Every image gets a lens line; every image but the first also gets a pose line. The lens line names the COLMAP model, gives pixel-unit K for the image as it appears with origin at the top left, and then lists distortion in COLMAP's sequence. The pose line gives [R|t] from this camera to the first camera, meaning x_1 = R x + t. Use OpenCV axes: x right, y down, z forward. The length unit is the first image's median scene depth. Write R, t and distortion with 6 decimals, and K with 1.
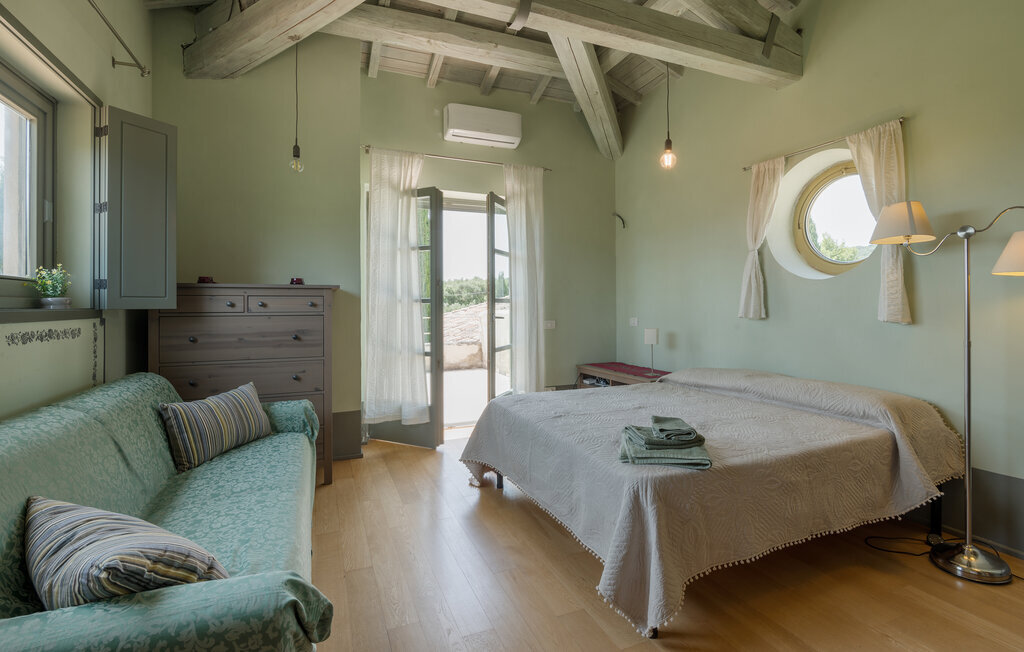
lens RADIAL K [[467.2, 0, 505.1], [0, 467.2, 306.2], [0, 0, 1]] dist [0.000428, -0.000394]
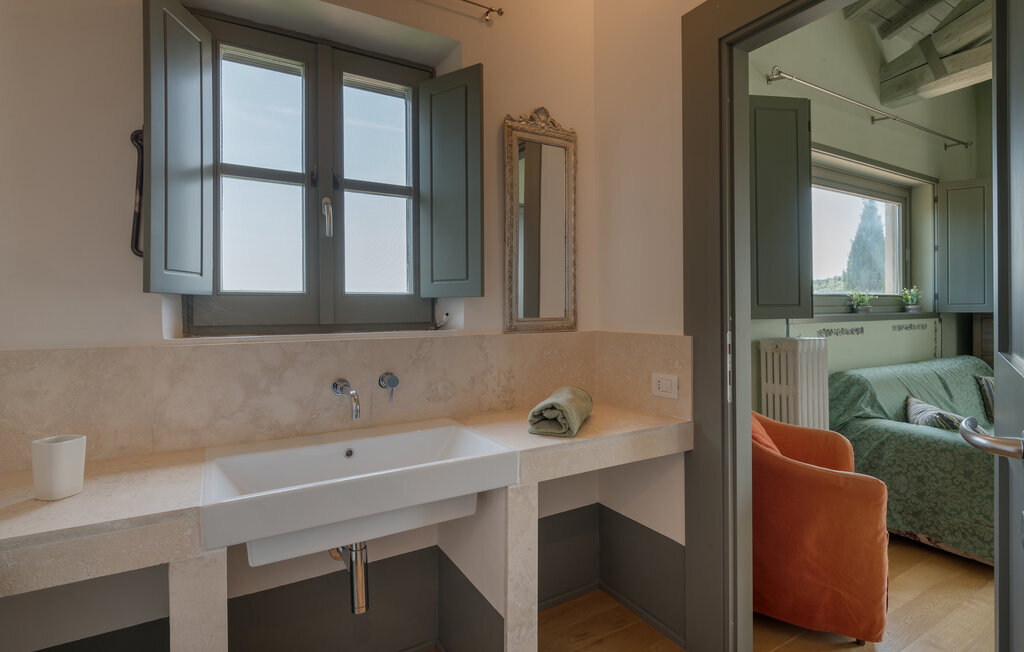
lens RADIAL K [[504.2, 0, 510.5], [0, 504.2, 311.5], [0, 0, 1]] dist [-0.001574, -0.000443]
pose [[0.145144, -0.002409, -0.989408, 0.655494], [0.010420, 0.999945, -0.000906, -0.010988], [0.989356, -0.010178, 0.145161, -0.732984]]
